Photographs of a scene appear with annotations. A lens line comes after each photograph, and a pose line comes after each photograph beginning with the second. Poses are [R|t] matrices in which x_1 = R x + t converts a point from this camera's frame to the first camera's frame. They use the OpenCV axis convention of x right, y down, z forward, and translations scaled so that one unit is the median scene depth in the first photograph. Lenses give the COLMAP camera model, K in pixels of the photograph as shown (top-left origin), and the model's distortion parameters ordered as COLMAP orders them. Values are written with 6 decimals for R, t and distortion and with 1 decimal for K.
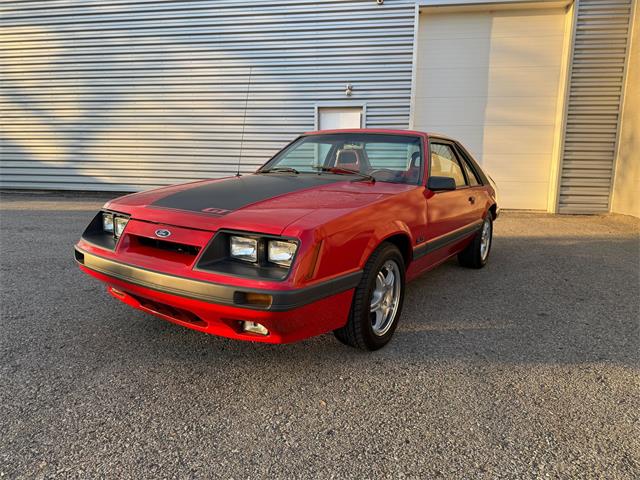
lens RADIAL K [[455.7, 0, 325.3], [0, 455.7, 248.9], [0, 0, 1]] dist [0.043659, -0.064522]
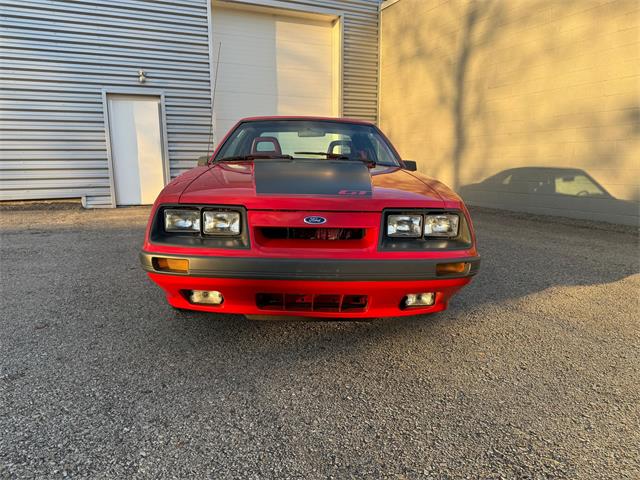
lens RADIAL K [[457.4, 0, 316.0], [0, 457.4, 253.3], [0, 0, 1]] dist [-0.001986, -0.002906]
pose [[0.819793, -0.125075, 0.558834, -0.239020], [0.117226, 0.991845, 0.050021, -0.003879], [-0.560533, 0.024503, 0.827770, 0.070644]]
